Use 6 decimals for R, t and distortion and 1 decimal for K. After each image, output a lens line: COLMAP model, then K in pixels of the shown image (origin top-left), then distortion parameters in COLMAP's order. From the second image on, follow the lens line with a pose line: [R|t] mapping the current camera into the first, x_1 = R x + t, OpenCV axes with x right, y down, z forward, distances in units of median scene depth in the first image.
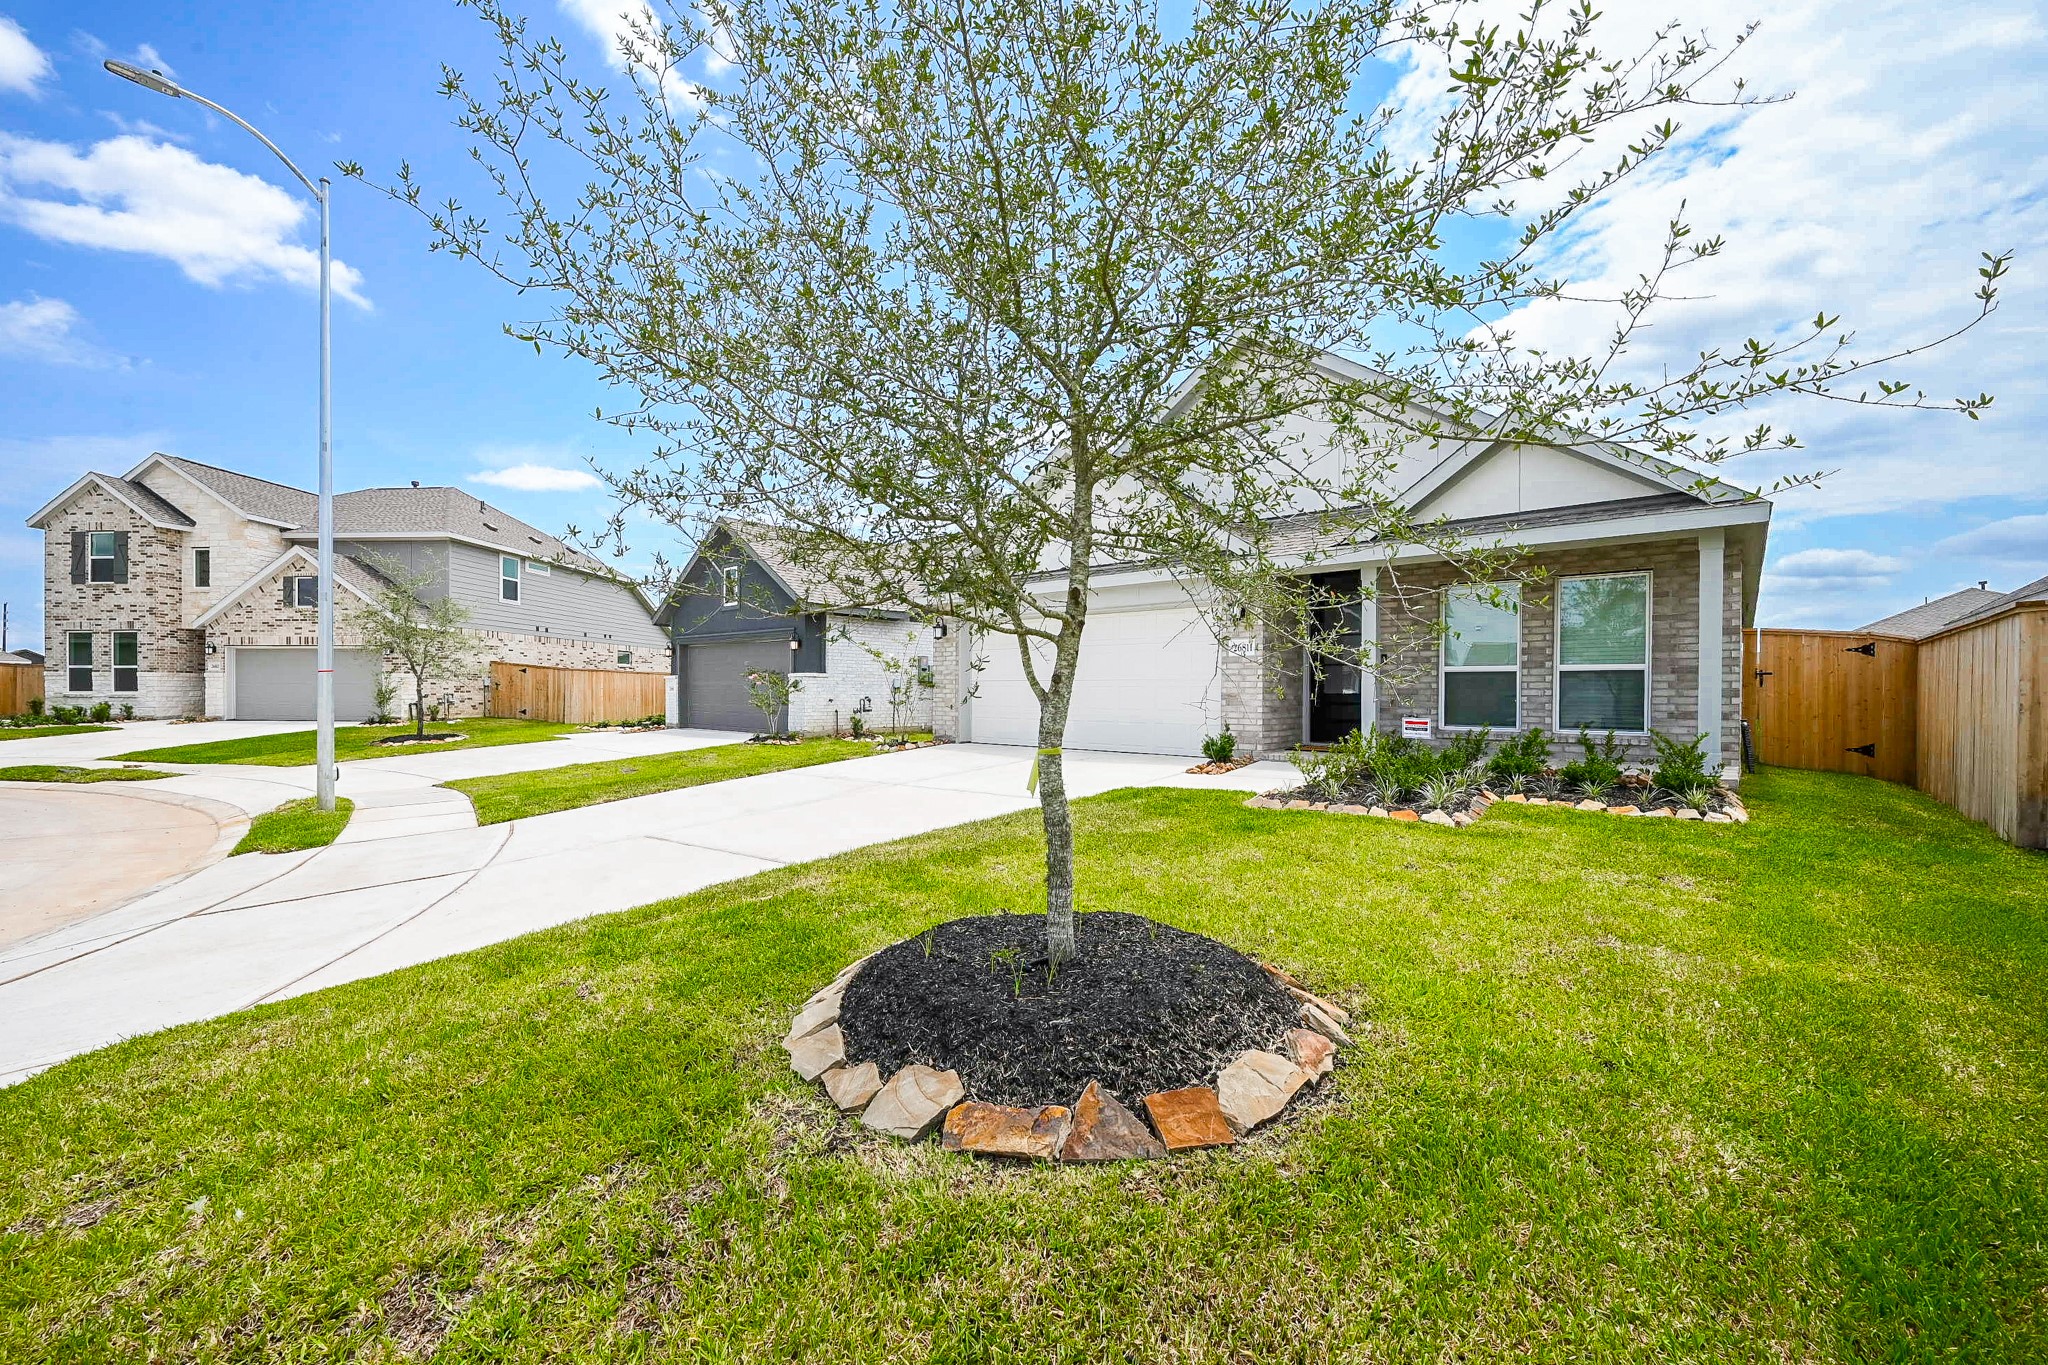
lens RADIAL K [[824.7, 0, 1029.6], [0, 824.7, 695.0], [0, 0, 1]] dist [0.004244, 0.000740]
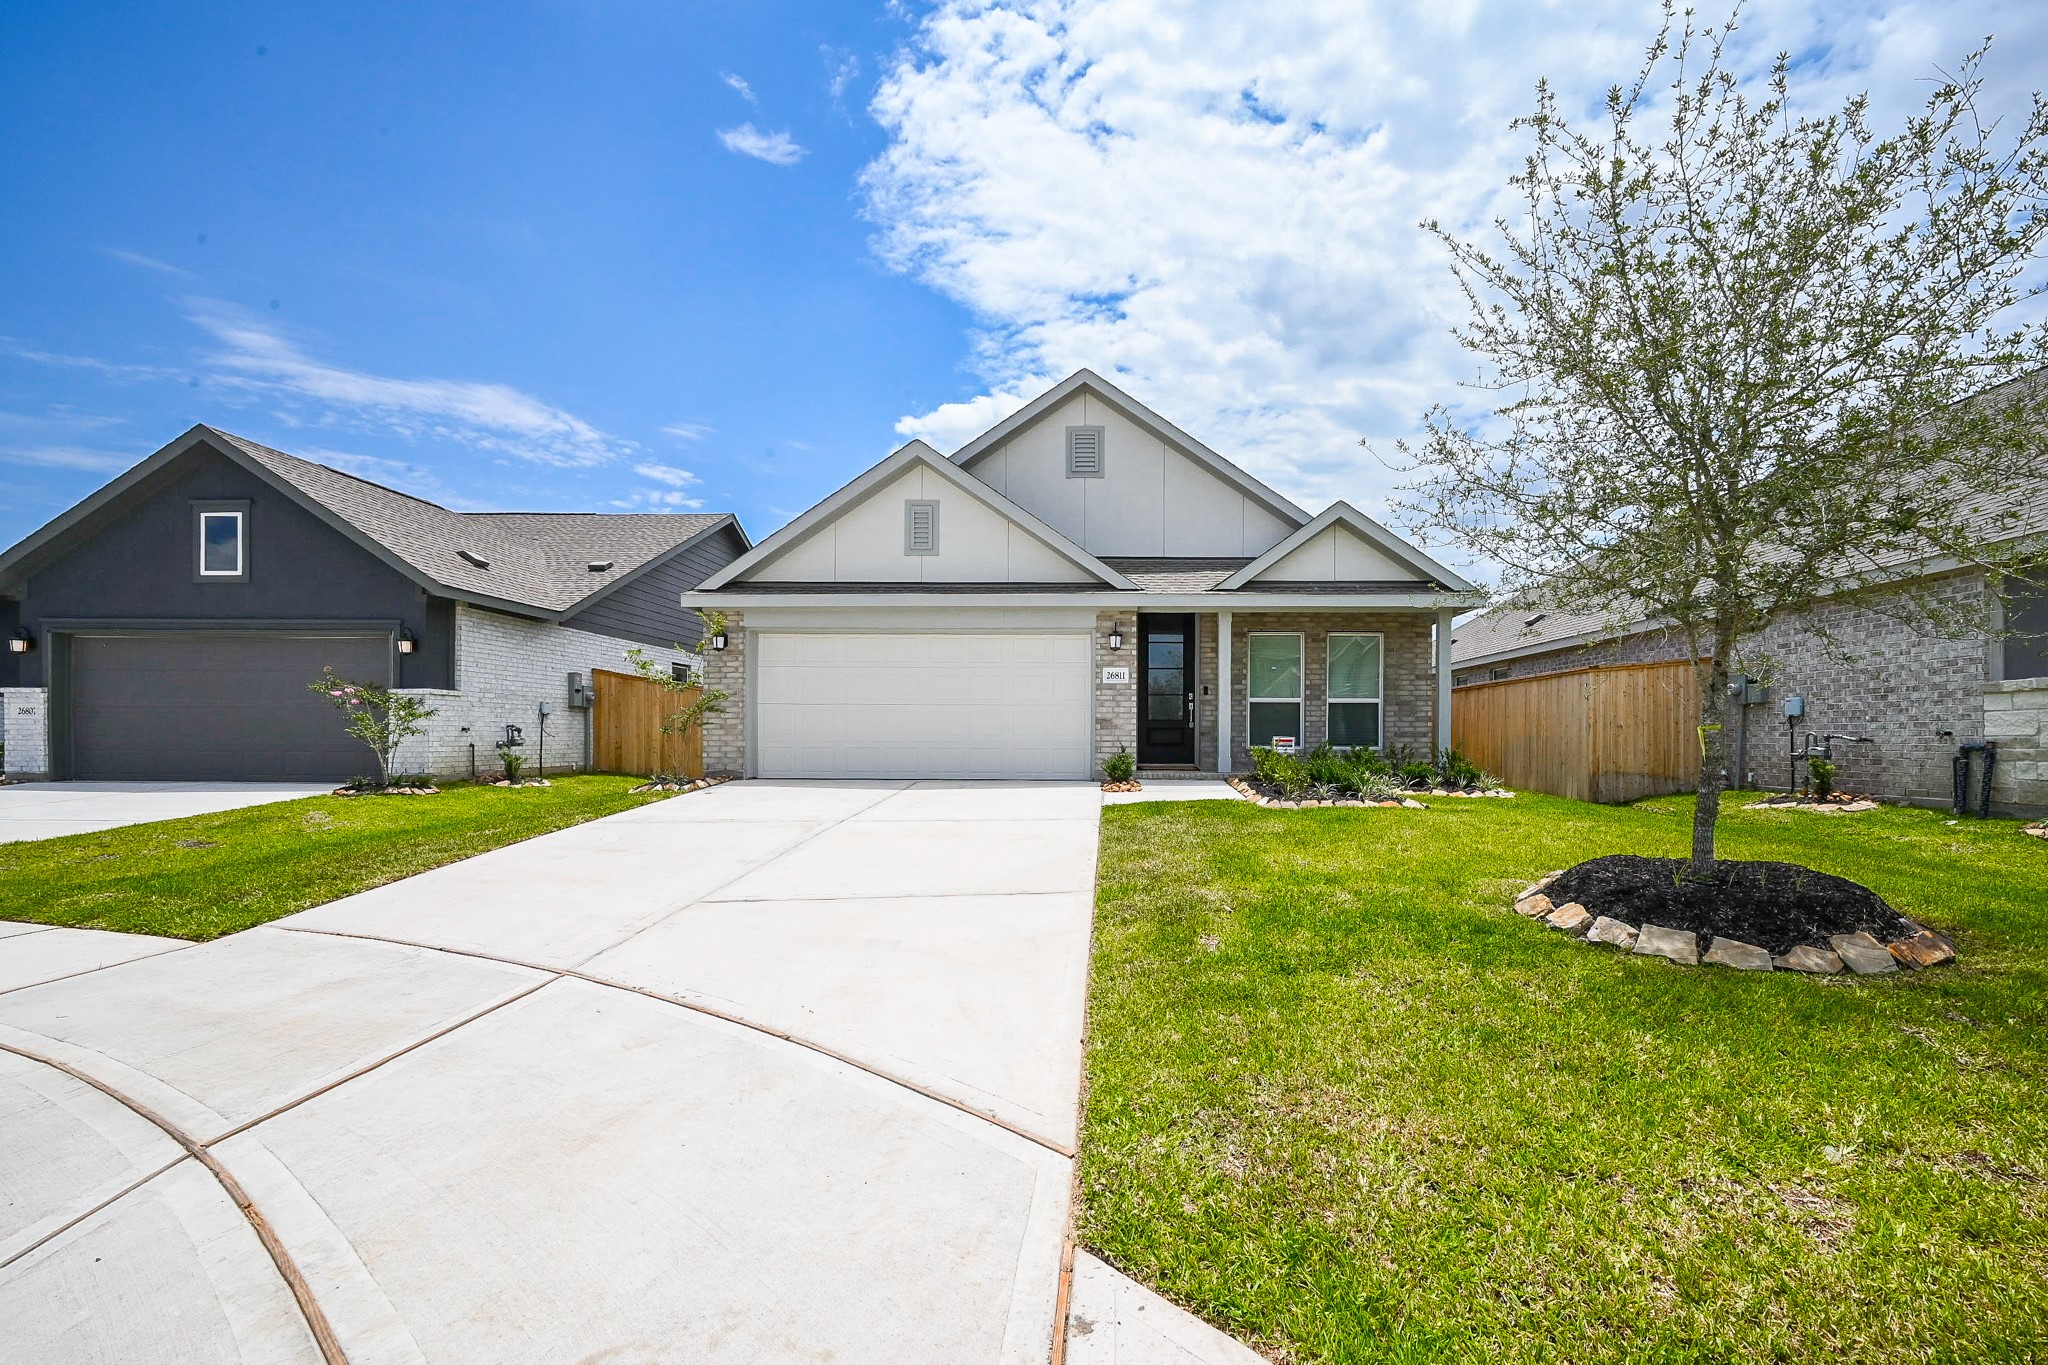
lens RADIAL K [[824.7, 0, 1120.4], [0, 824.7, 735.6], [0, 0, 1]] dist [0.004244, 0.000740]
pose [[0.768614, -0.004923, 0.639693, -0.364504], [0.001059, 0.999979, 0.006423, 0.012038], [-0.639711, -0.004259, 0.768603, 0.144060]]
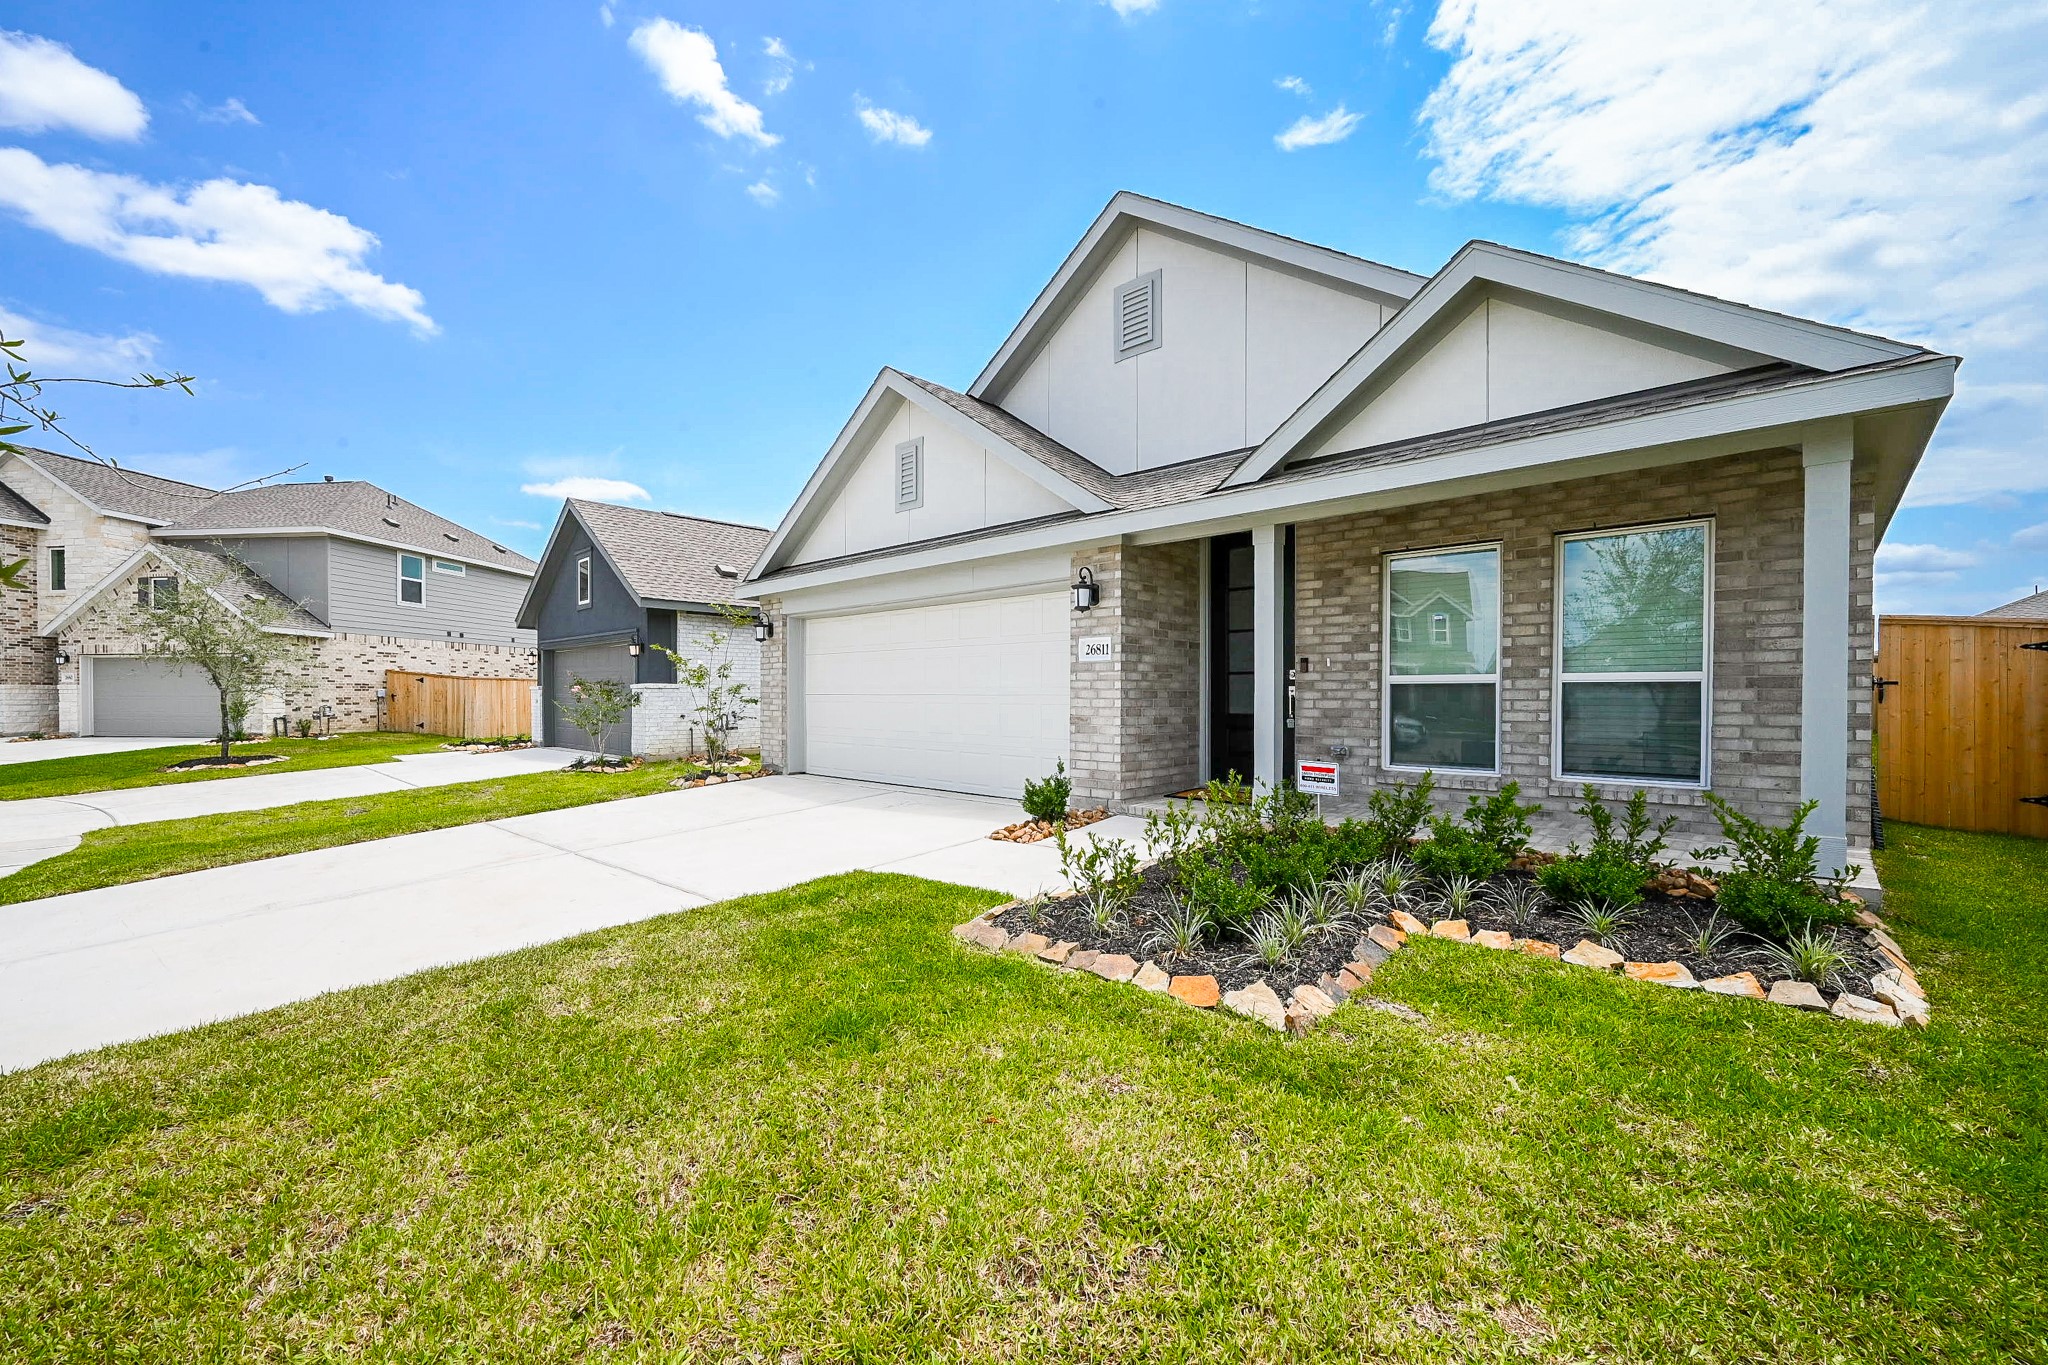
lens RADIAL K [[824.7, 0, 1026.8], [0, 824.7, 694.6], [0, 0, 1]] dist [0.004244, 0.000740]
pose [[0.998622, -0.003922, -0.052340, 0.202423], [0.003703, 0.999984, -0.004292, -0.014478], [0.052356, 0.004092, 0.998620, 0.265986]]
